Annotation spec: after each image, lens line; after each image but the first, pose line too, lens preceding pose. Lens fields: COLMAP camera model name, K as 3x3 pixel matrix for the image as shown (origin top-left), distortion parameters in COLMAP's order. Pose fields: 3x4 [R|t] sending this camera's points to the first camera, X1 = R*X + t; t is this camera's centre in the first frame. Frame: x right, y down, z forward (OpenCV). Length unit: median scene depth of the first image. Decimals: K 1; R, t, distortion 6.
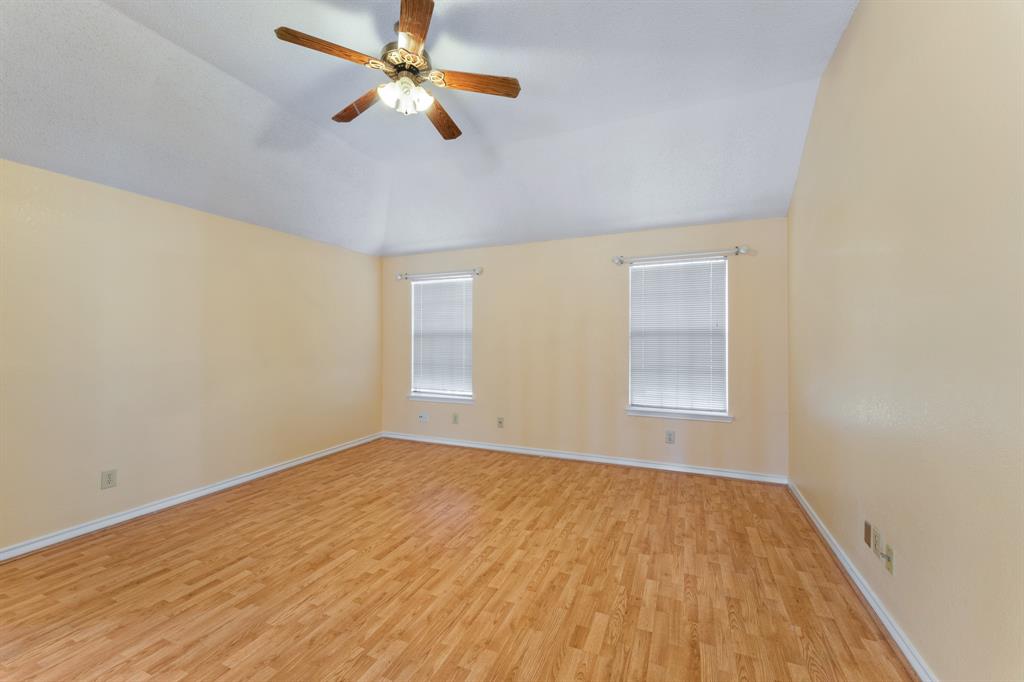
lens RADIAL K [[414.5, 0, 510.0], [0, 414.5, 337.3], [0, 0, 1]] dist [0.000217, 0.000065]
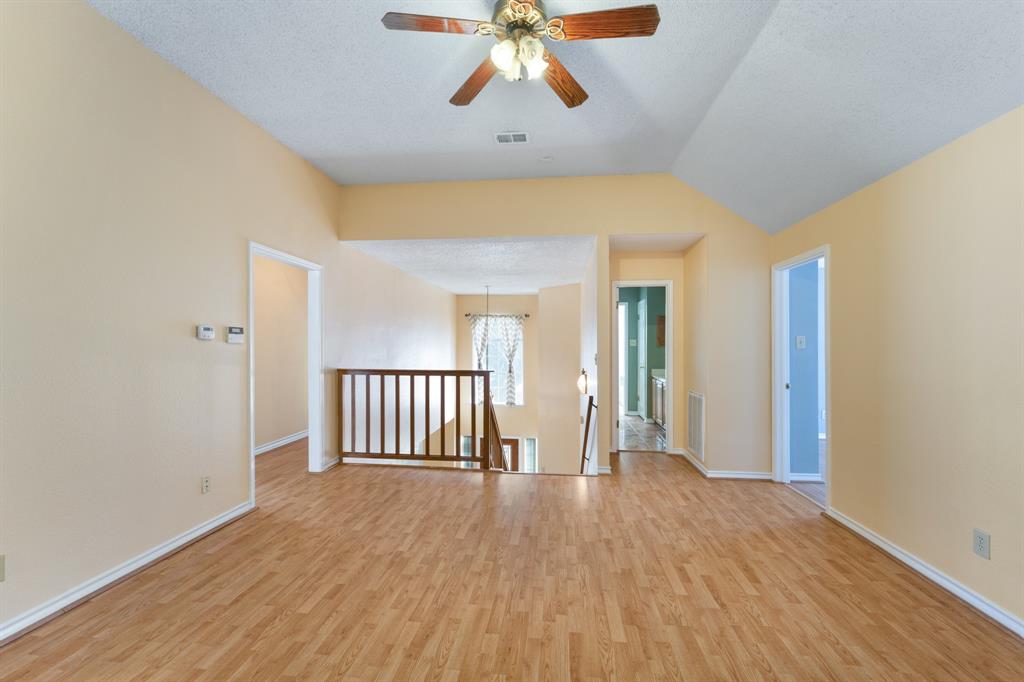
lens RADIAL K [[414.5, 0, 510.0], [0, 414.5, 337.3], [0, 0, 1]] dist [0.000217, 0.000065]
pose [[-0.956417, -0.005531, -0.291952, 0.026914], [0.001902, 0.999681, -0.025169, 0.001356], [0.291998, -0.024627, -0.956102, 1.929534]]
